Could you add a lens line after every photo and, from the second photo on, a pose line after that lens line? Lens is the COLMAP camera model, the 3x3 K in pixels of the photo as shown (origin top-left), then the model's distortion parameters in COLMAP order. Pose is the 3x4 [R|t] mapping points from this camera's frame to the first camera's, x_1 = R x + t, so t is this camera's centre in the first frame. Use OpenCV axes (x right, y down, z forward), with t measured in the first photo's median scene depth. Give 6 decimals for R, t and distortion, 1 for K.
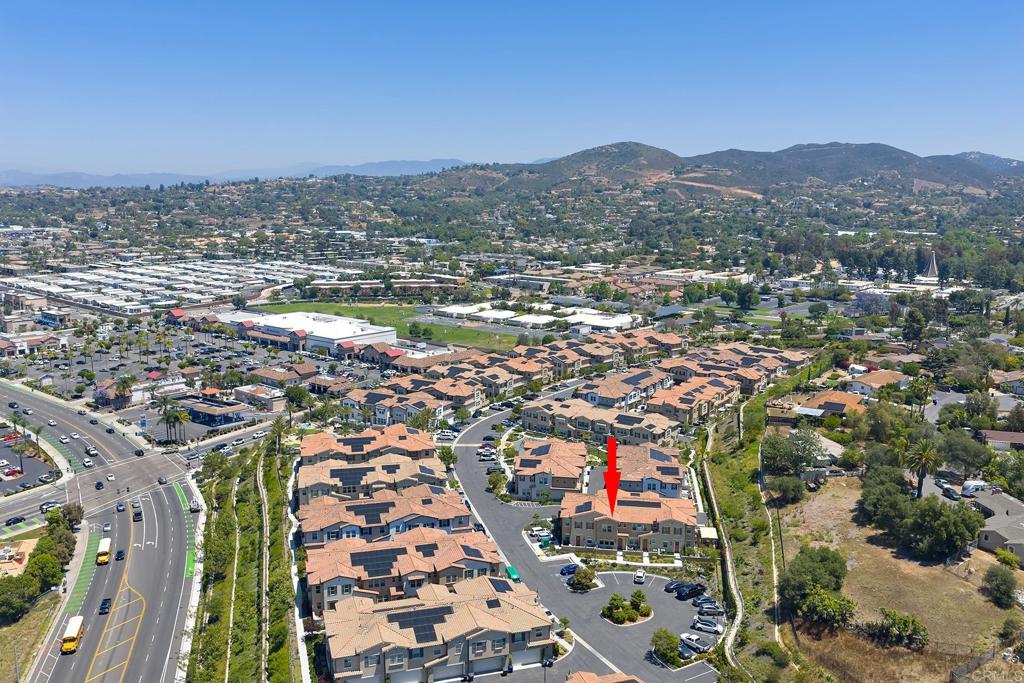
lens RADIAL K [[846.6, 0, 517.6], [0, 846.6, 340.7], [0, 0, 1]] dist [0.018802, -0.031125]
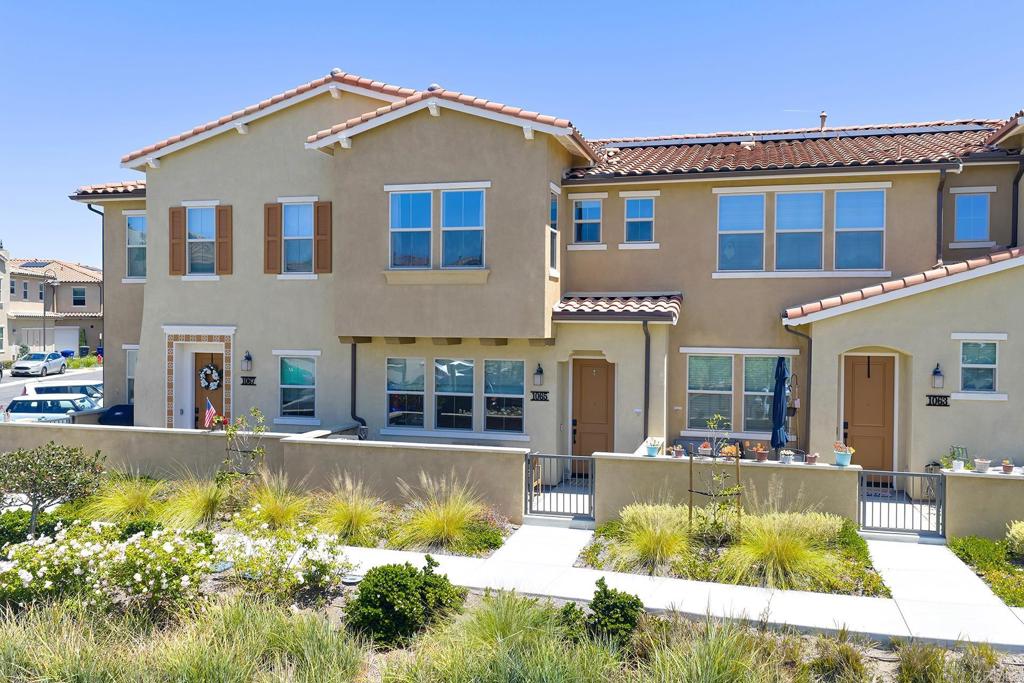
lens RADIAL K [[846.6, 0, 517.8], [0, 846.6, 340.6], [0, 0, 1]] dist [0.018802, -0.031125]
pose [[0.990511, -0.002760, -0.137404, 0.069674], [-0.017736, 0.988870, -0.147721, 0.135680], [0.136283, 0.148756, 0.979438, 0.500739]]
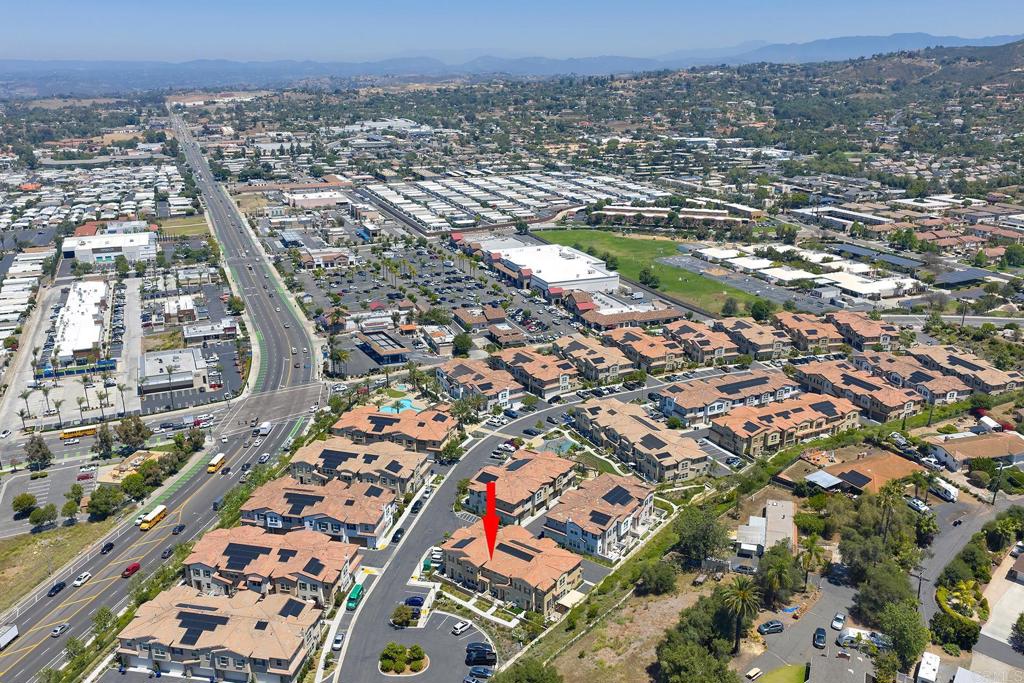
lens RADIAL K [[846.6, 0, 517.6], [0, 846.6, 339.7], [0, 0, 1]] dist [0.018802, -0.031125]
pose [[0.877646, 0.136045, -0.459597, 0.325640], [-0.074067, 0.985849, 0.150383, -0.117614], [0.473552, -0.097942, 0.875303, 0.083163]]
